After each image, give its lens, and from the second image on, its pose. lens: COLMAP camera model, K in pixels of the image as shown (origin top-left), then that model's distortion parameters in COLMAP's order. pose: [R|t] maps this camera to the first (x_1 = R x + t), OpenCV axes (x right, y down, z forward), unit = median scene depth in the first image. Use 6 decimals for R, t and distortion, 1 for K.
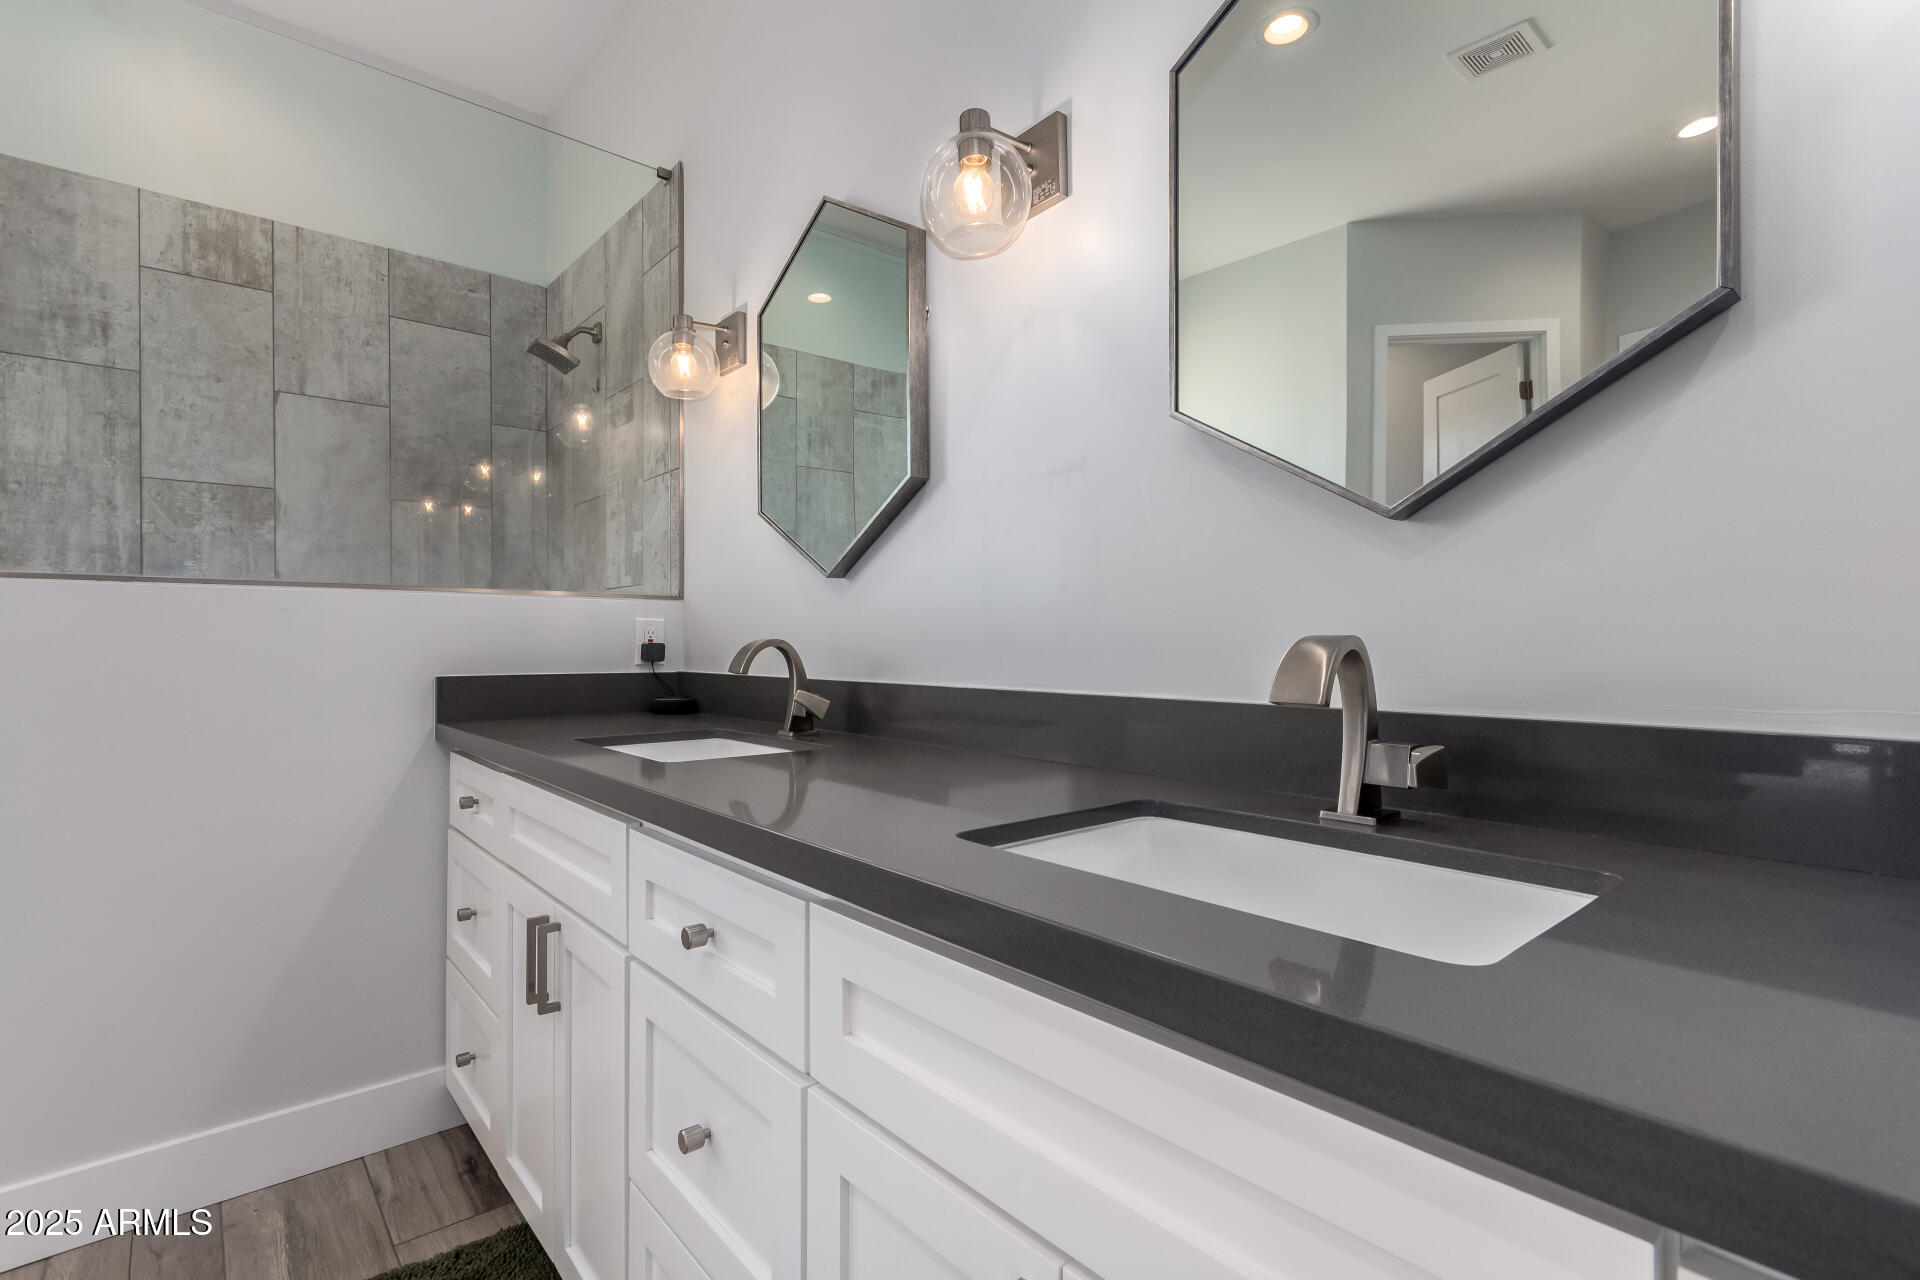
lens RADIAL K [[893.2, 0, 964.1], [0, 893.2, 643.4], [0, 0, 1]] dist [0.000762, 0.000098]
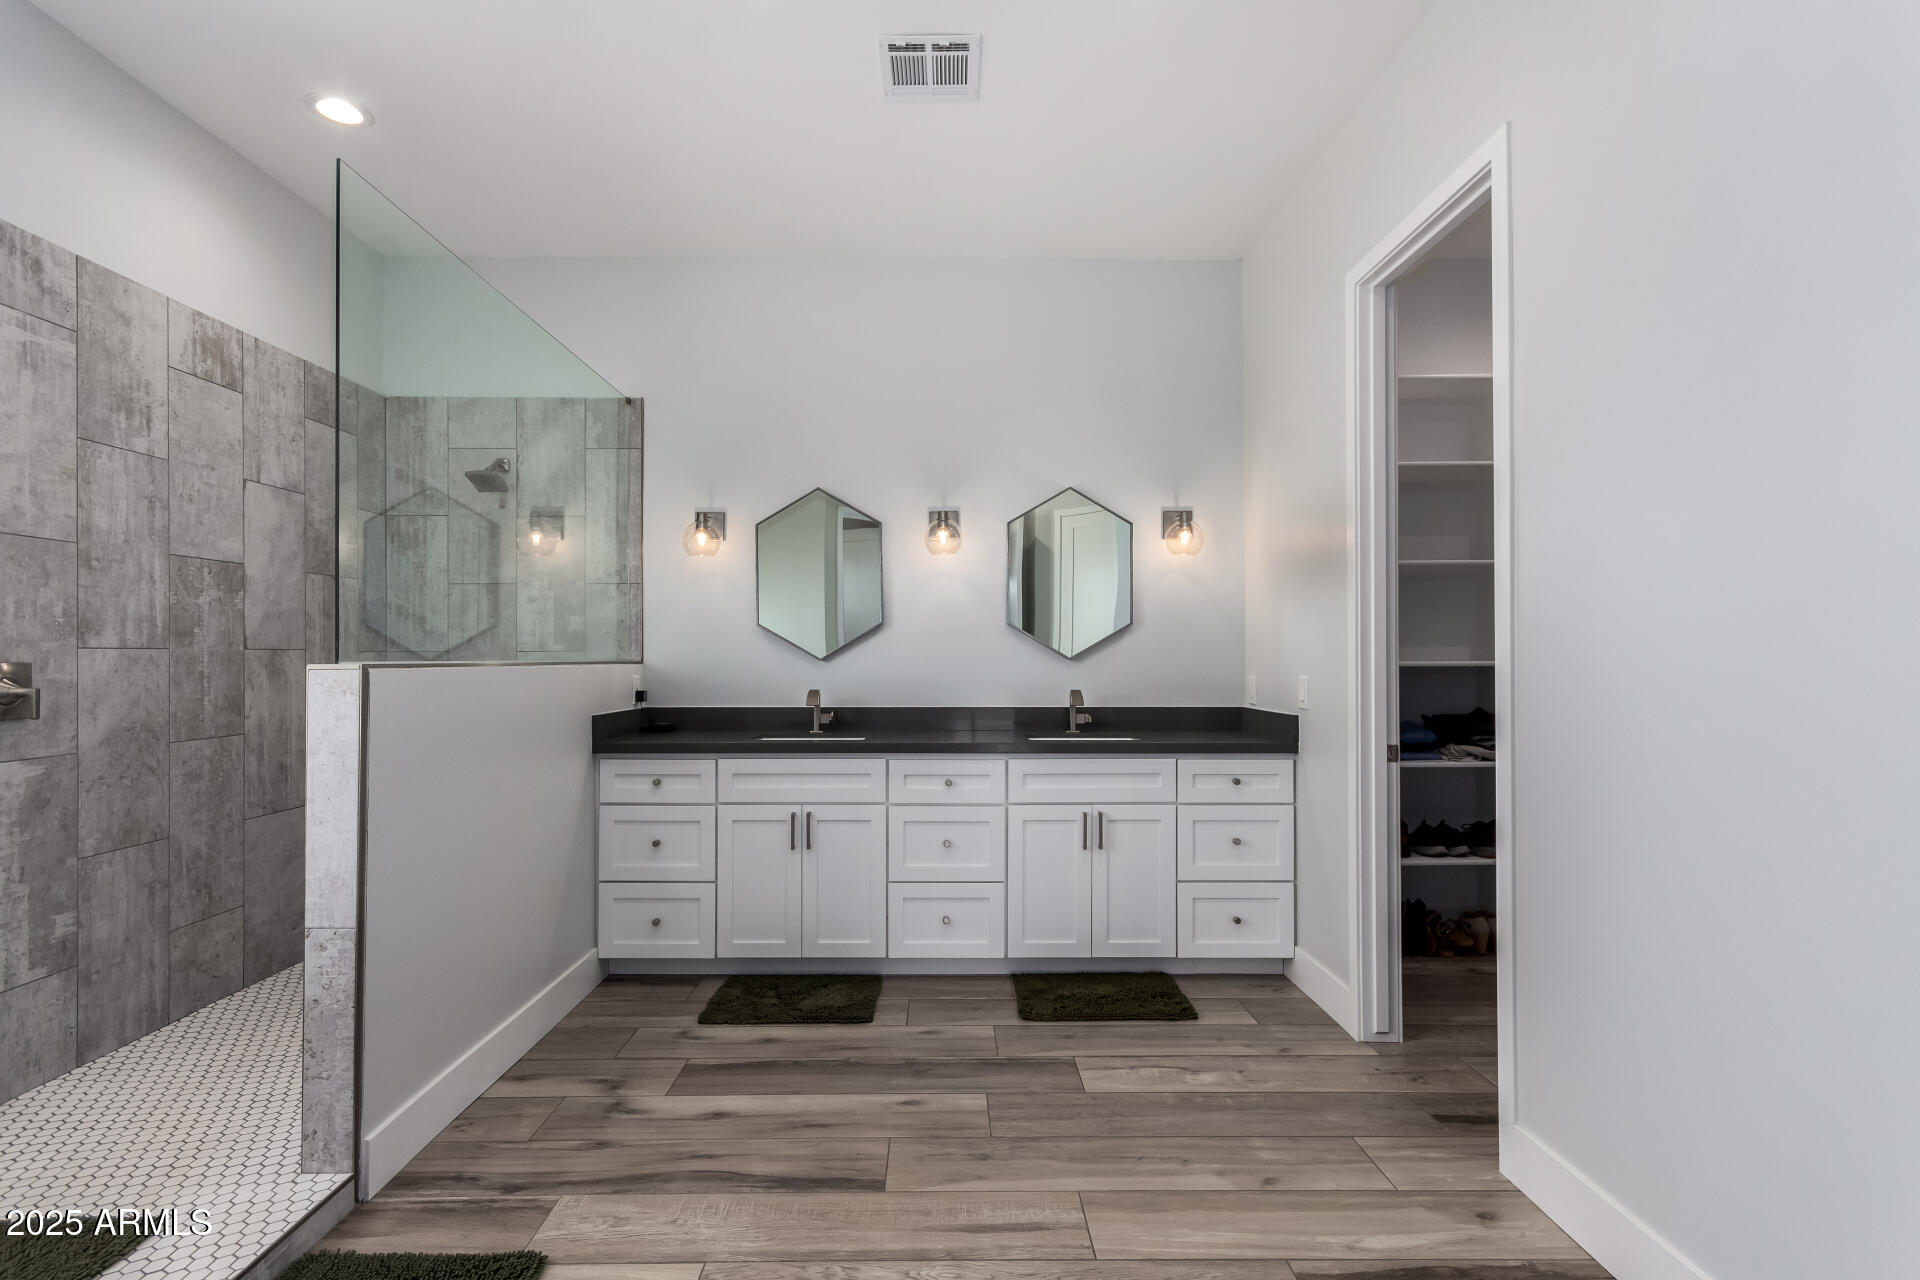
lens RADIAL K [[893.2, 0, 960.2], [0, 893.2, 643.0], [0, 0, 1]] dist [0.000762, 0.000098]
pose [[0.641223, 0.014619, 0.767215, -1.112487], [-0.001621, 0.999842, -0.017697, -0.054545], [-0.767353, 0.010104, 0.641146, -0.469059]]
